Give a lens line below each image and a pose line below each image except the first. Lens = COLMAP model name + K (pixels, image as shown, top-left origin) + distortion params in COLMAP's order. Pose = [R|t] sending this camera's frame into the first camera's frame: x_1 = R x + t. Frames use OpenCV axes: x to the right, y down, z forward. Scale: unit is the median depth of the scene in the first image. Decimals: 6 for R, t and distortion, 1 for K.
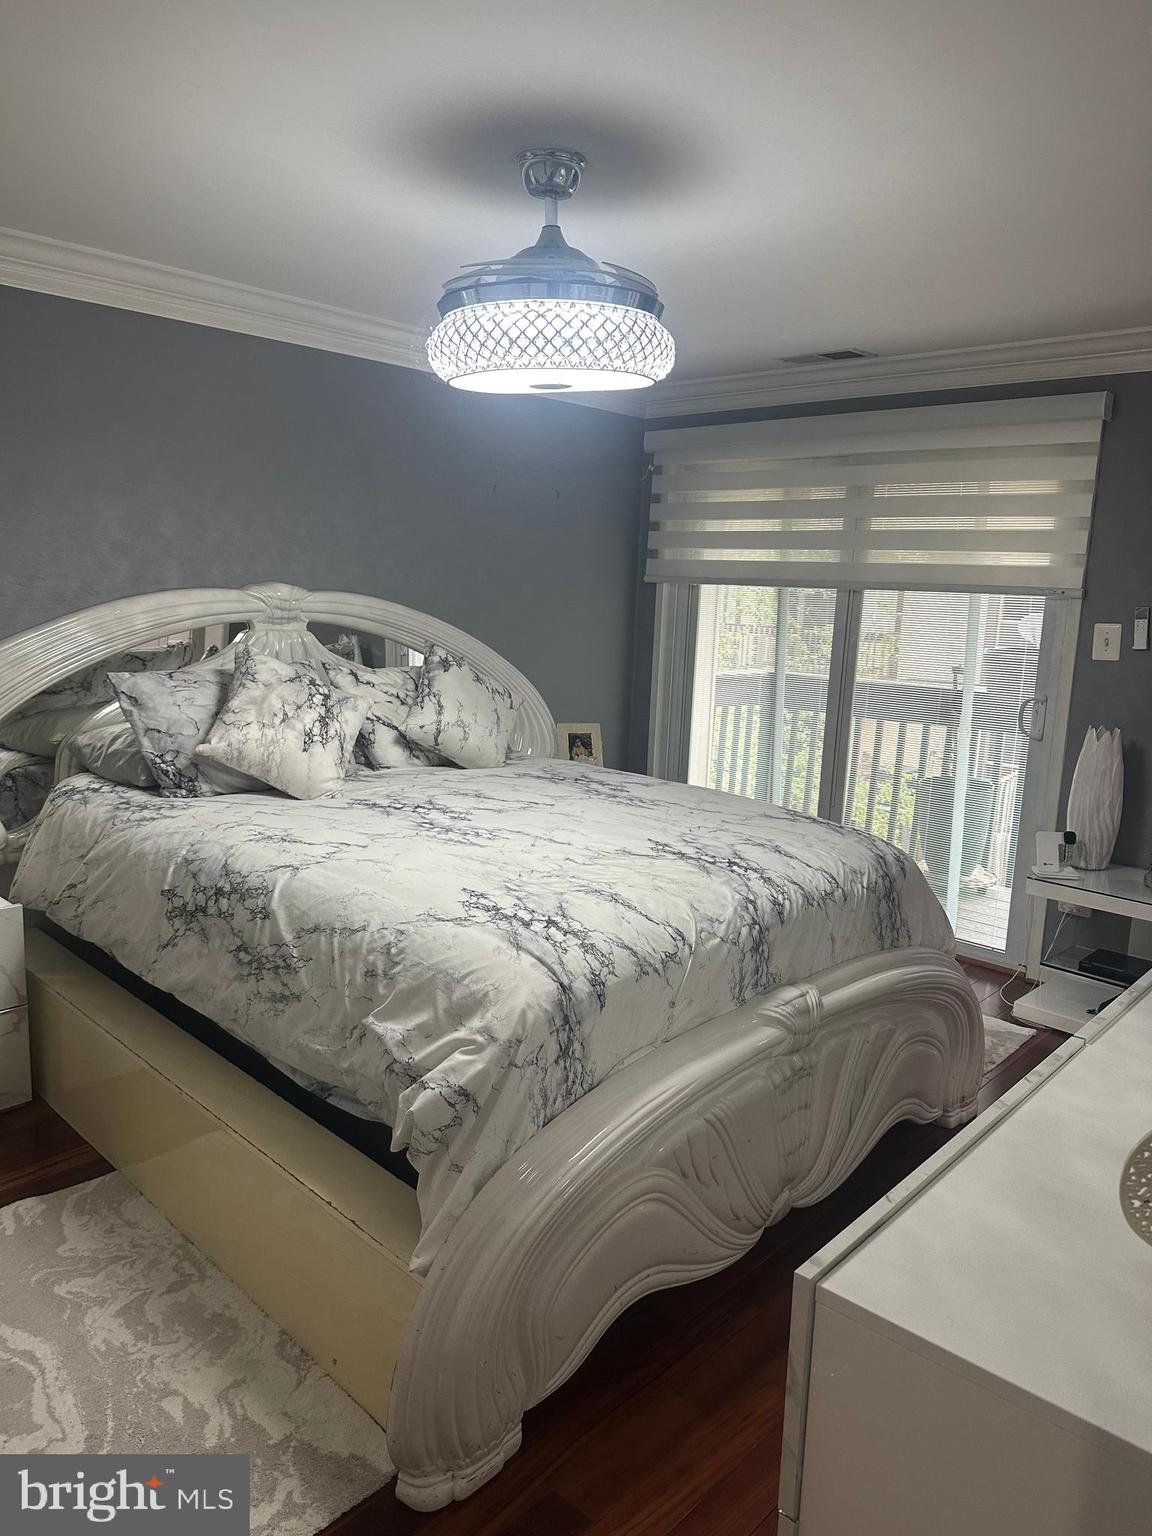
lens RADIAL K [[1063.6, 0, 582.6], [0, 1063.6, 780.2], [0, 0, 1]] dist [0.155492, -0.302669]
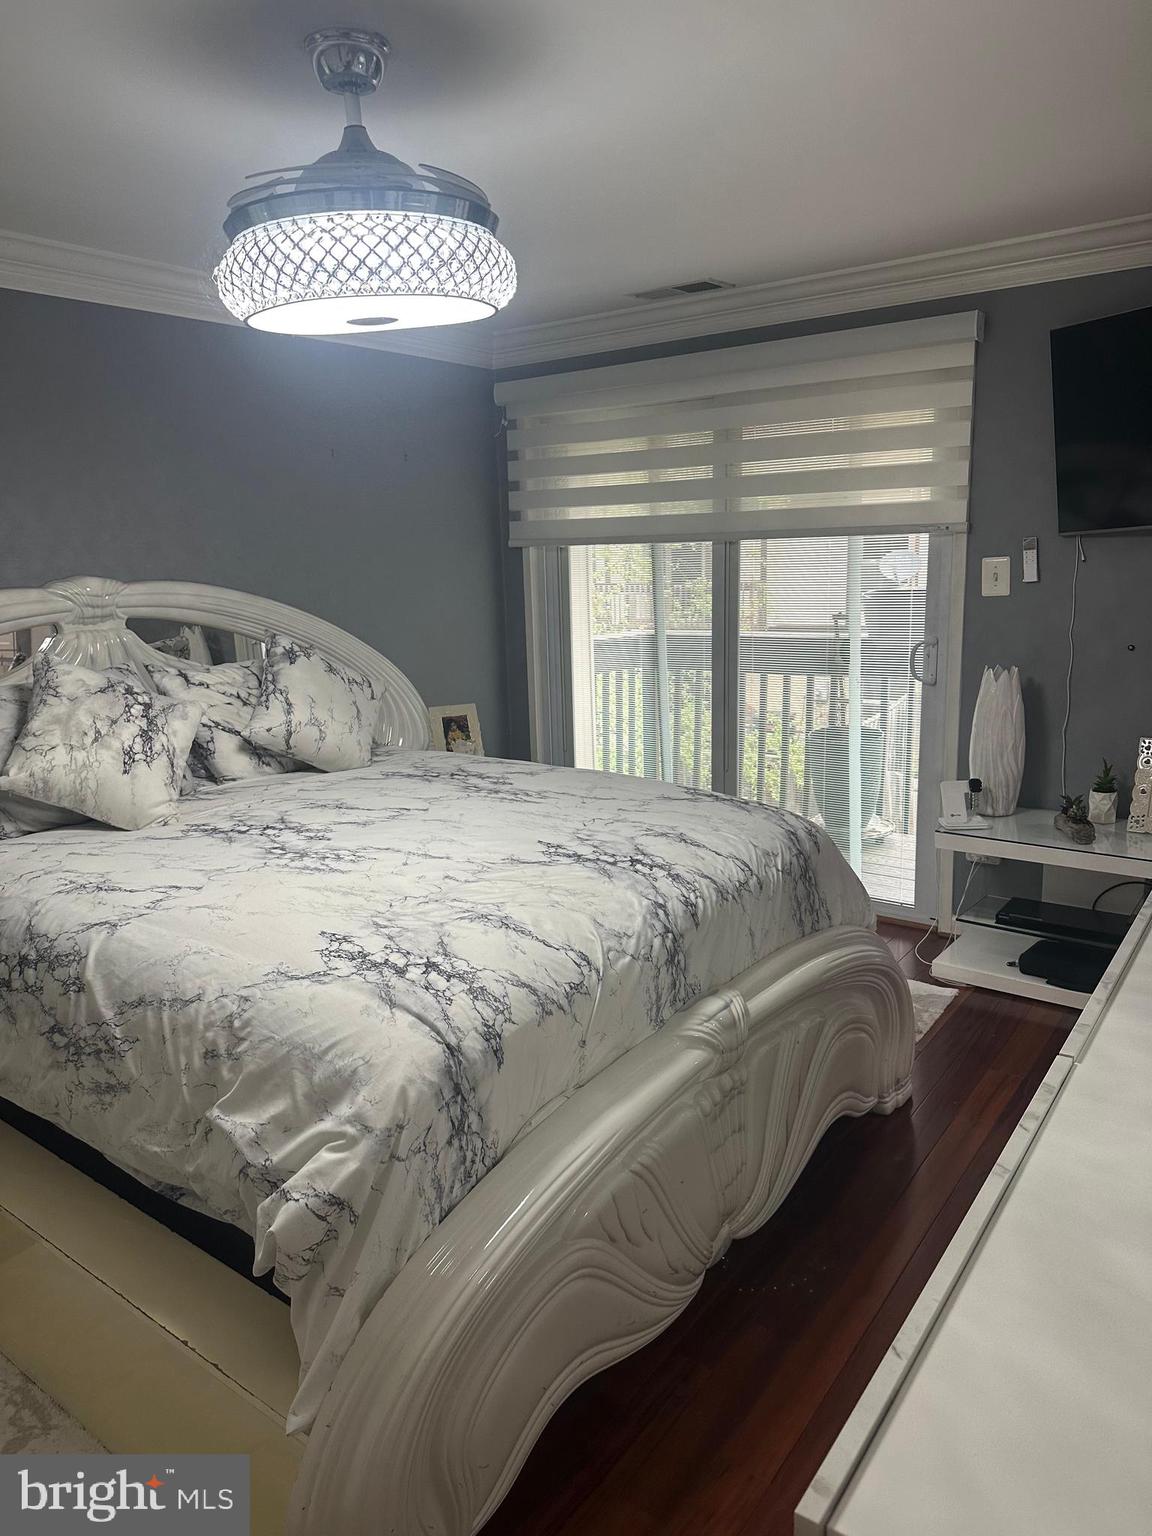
lens RADIAL K [[1069.0, 0, 572.8], [0, 1069.0, 769.0], [0, 0, 1]] dist [0.135192, -0.177509]
pose [[0.991300, -0.089411, 0.096596, 0.011379], [0.087292, 0.995845, 0.025944, -0.027459], [-0.098514, -0.017286, 0.994986, 0.135445]]
